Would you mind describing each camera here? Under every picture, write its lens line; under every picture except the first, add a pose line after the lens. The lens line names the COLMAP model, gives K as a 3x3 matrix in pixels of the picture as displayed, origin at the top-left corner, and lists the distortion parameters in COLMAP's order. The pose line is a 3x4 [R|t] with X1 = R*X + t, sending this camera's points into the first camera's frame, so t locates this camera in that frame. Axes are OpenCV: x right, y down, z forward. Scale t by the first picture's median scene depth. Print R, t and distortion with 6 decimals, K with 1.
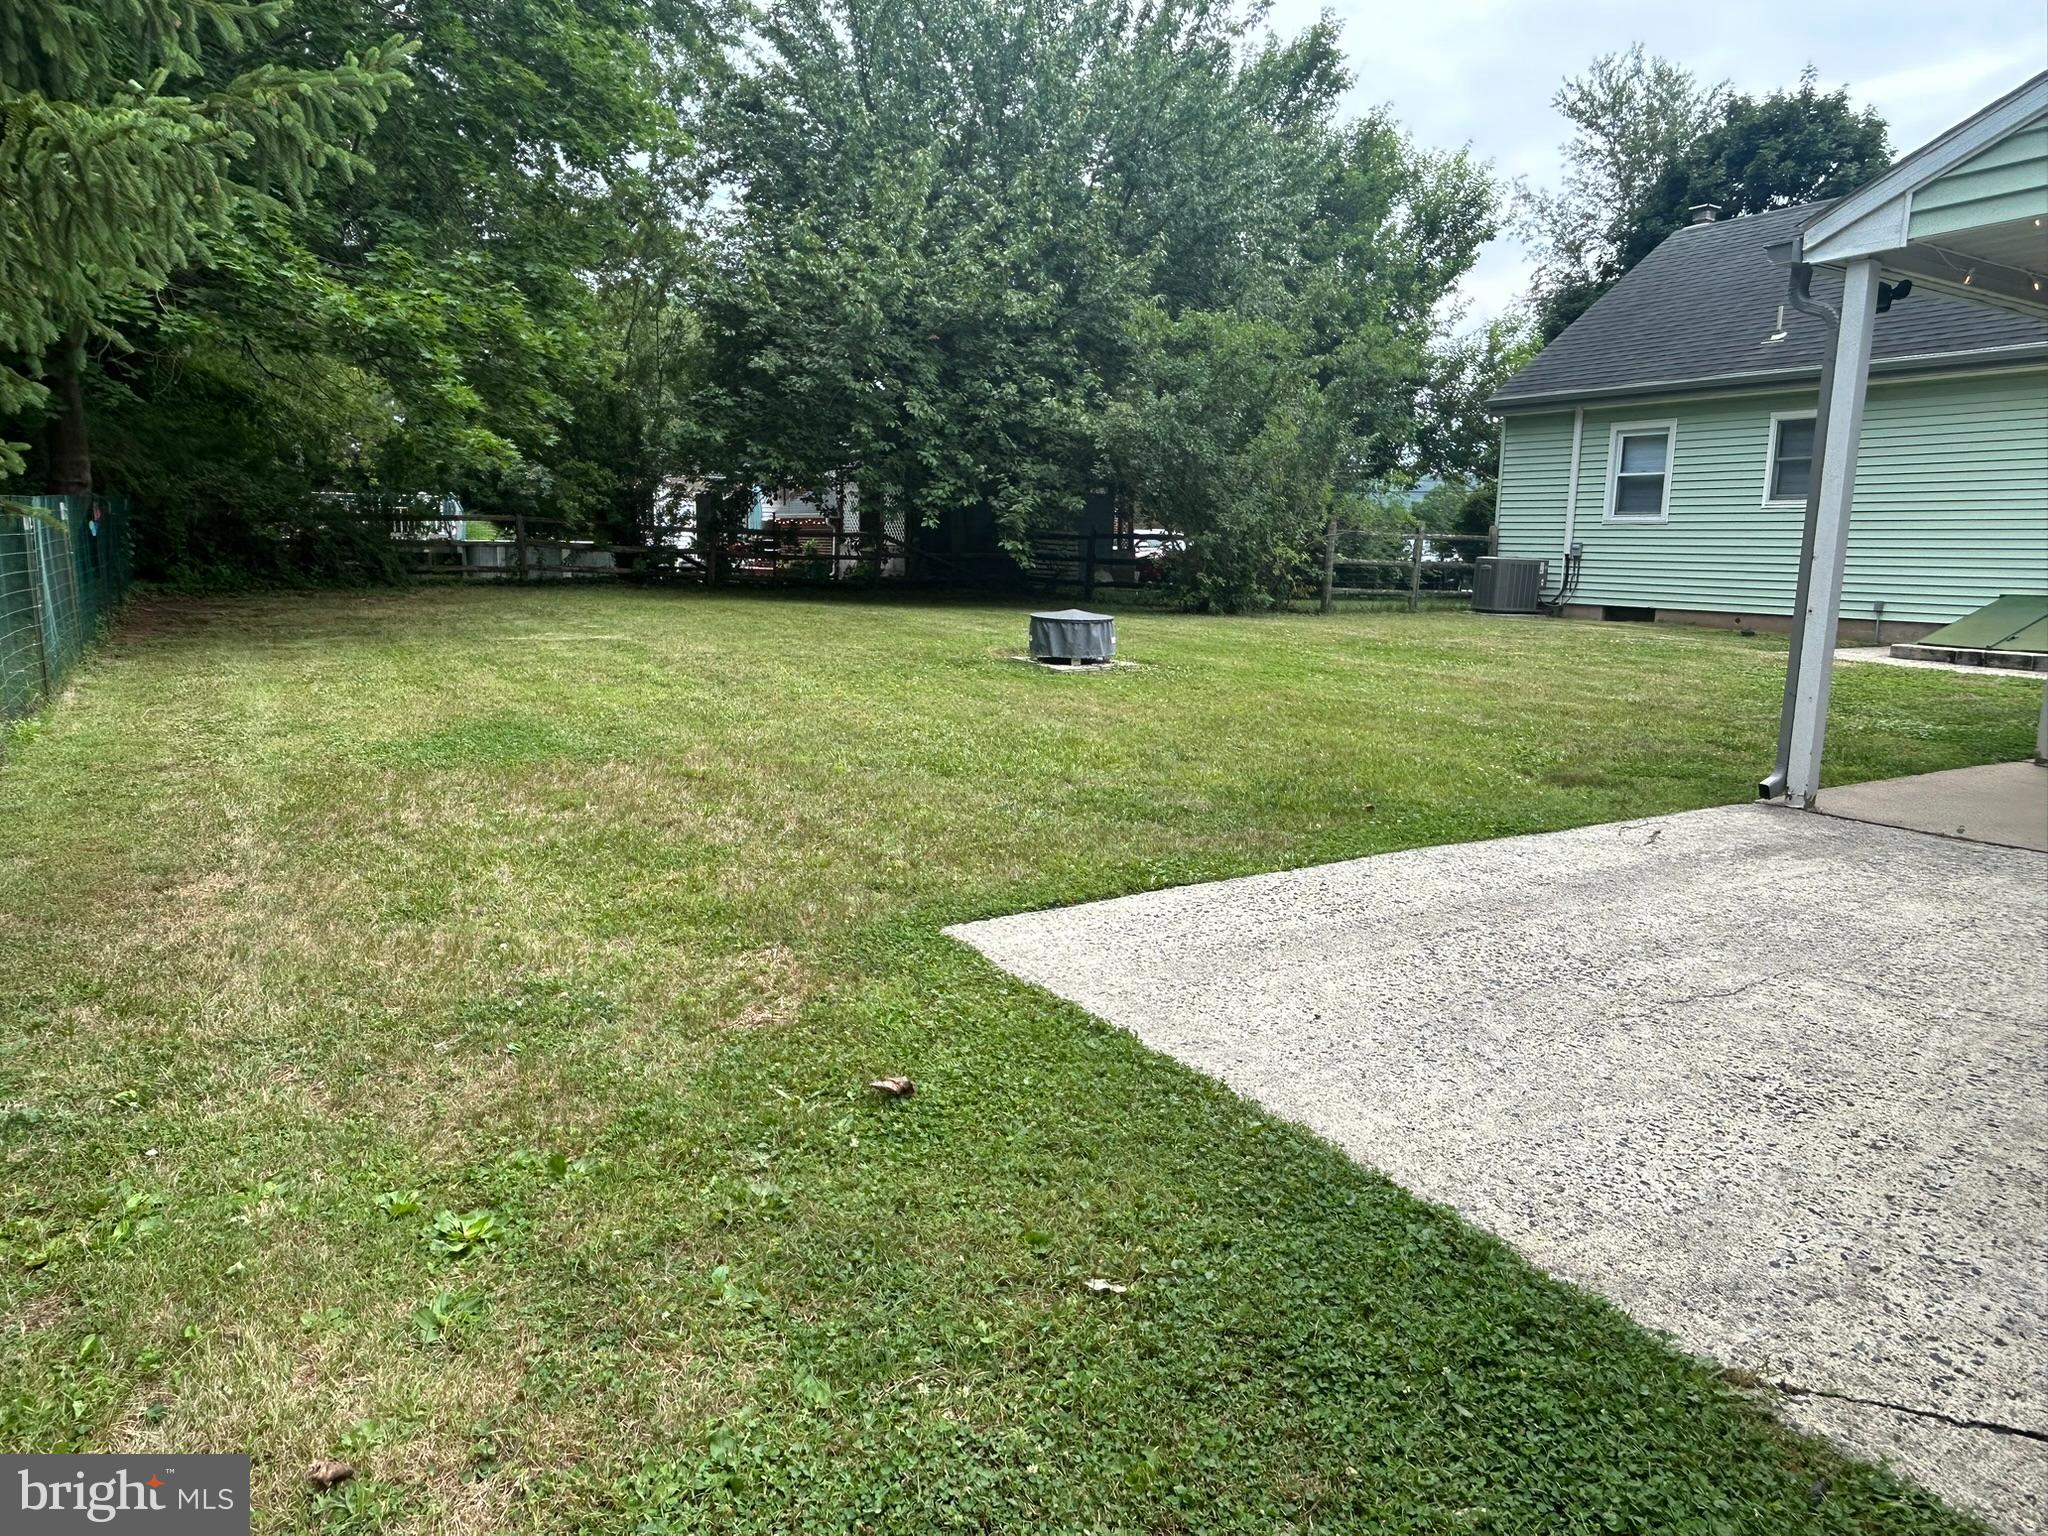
lens RADIAL K [[1315.4, 0, 1023.7], [0, 1315.4, 773.3], [0, 0, 1]] dist [-0.005147, -0.000799]
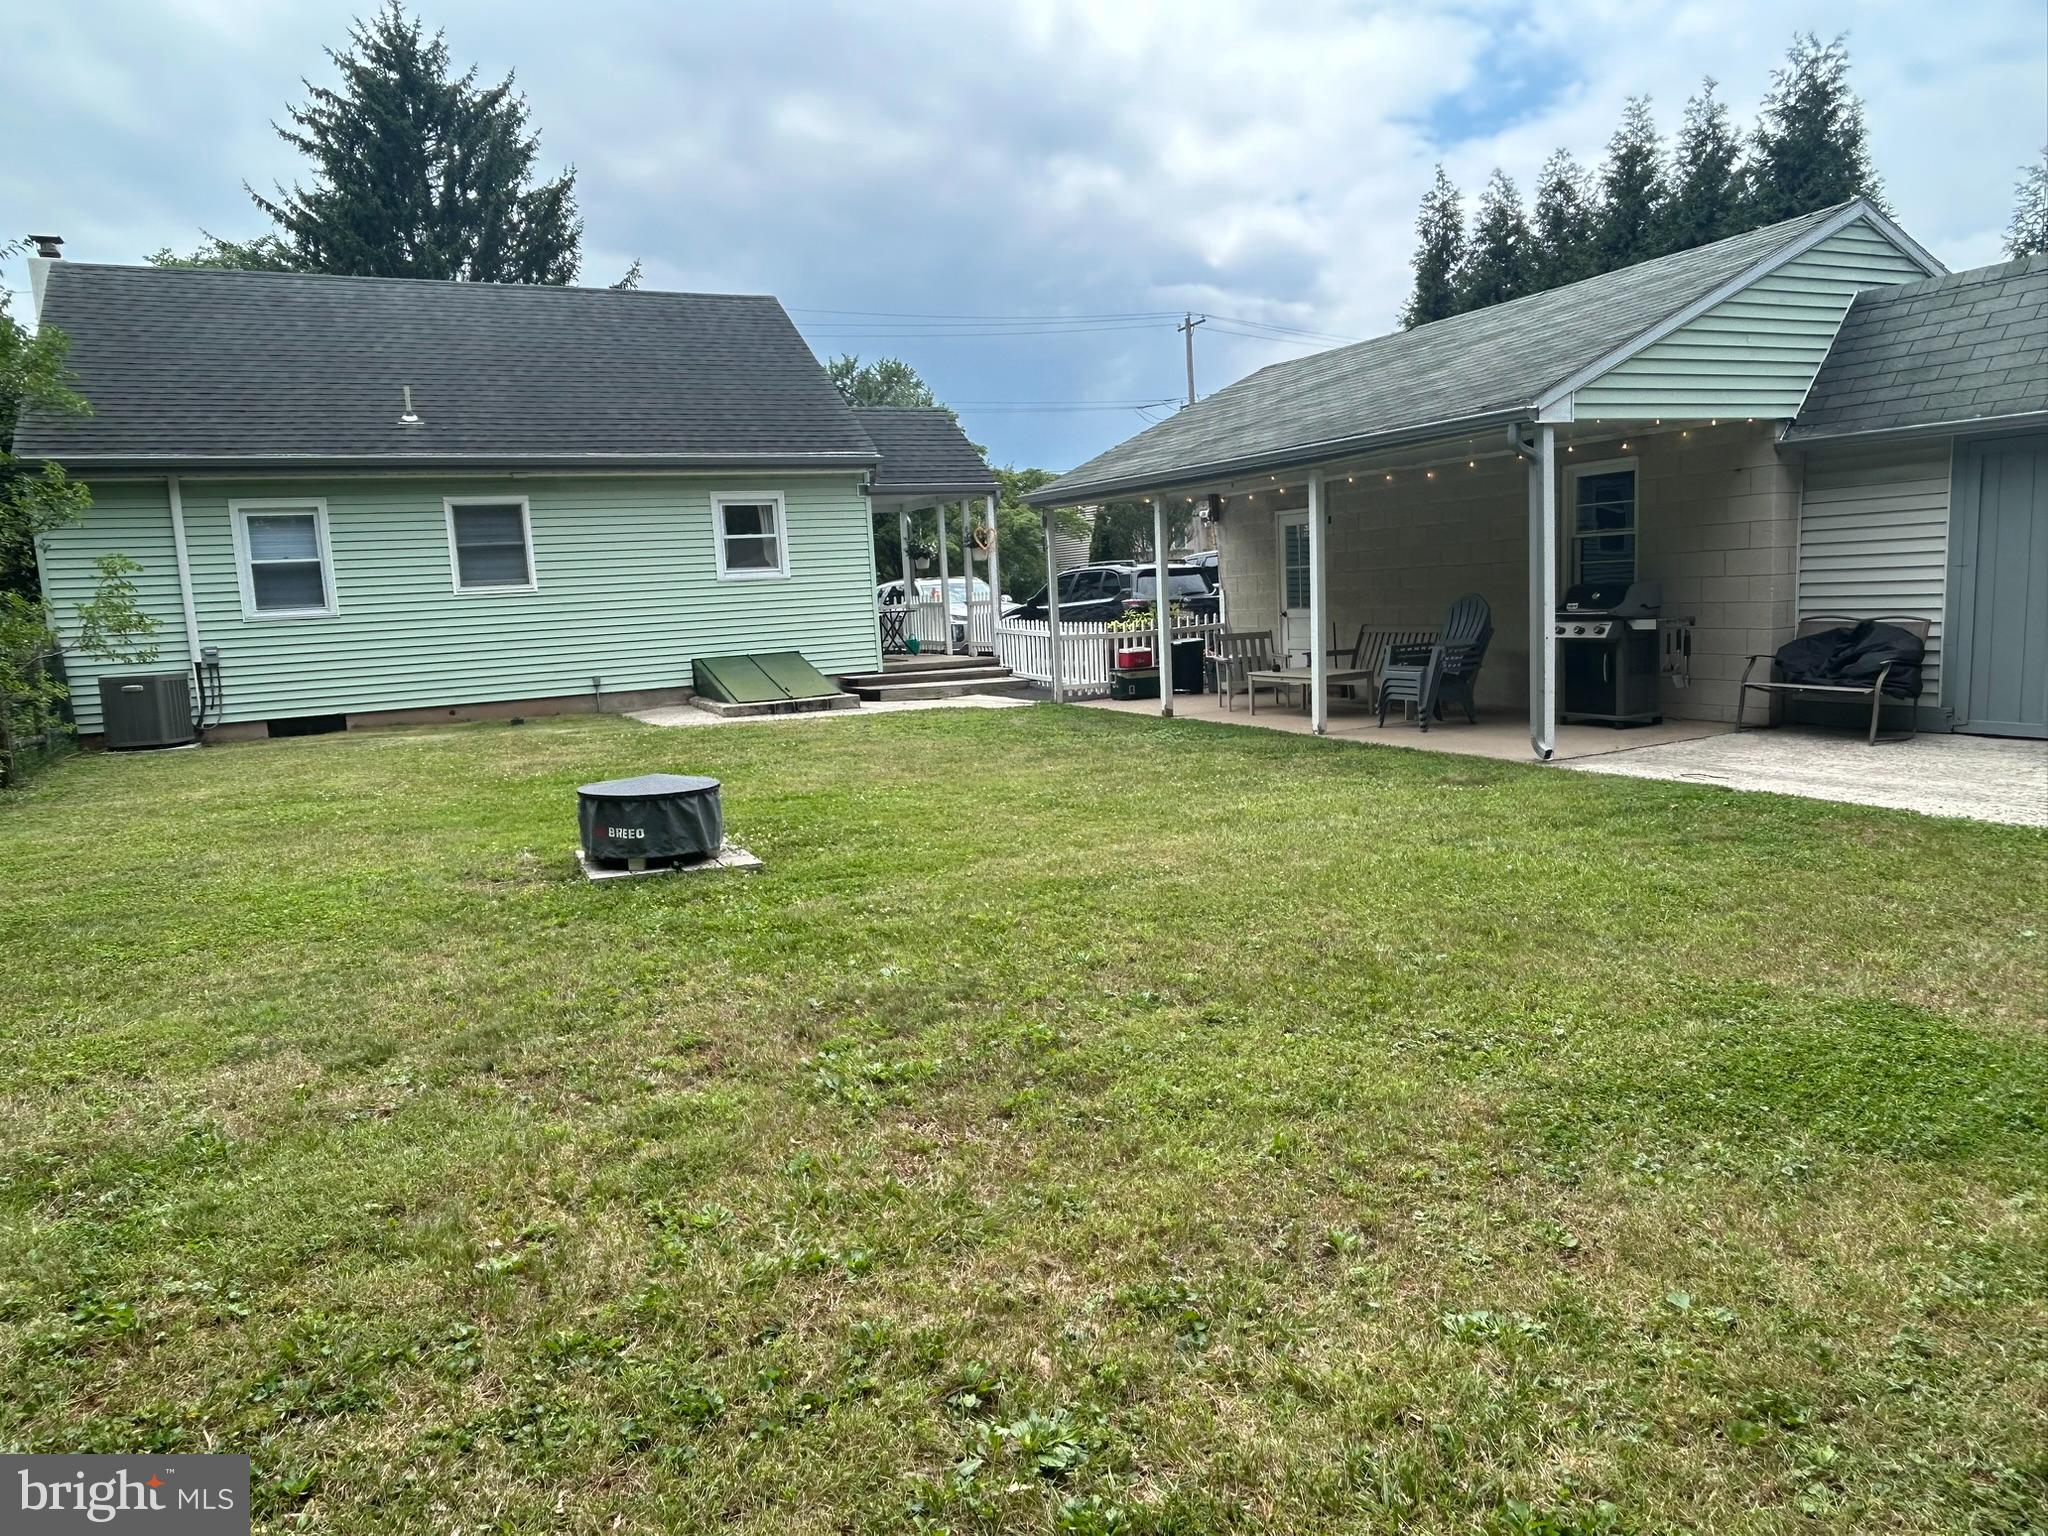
lens RADIAL K [[1315.4, 0, 1023.3], [0, 1315.4, 762.5], [0, 0, 1]] dist [-0.005147, -0.000799]
pose [[0.073544, -0.149146, 0.986076, -0.343714], [0.224130, 0.965933, 0.129383, -0.106195], [-0.971780, 0.211494, 0.104467, 0.481235]]
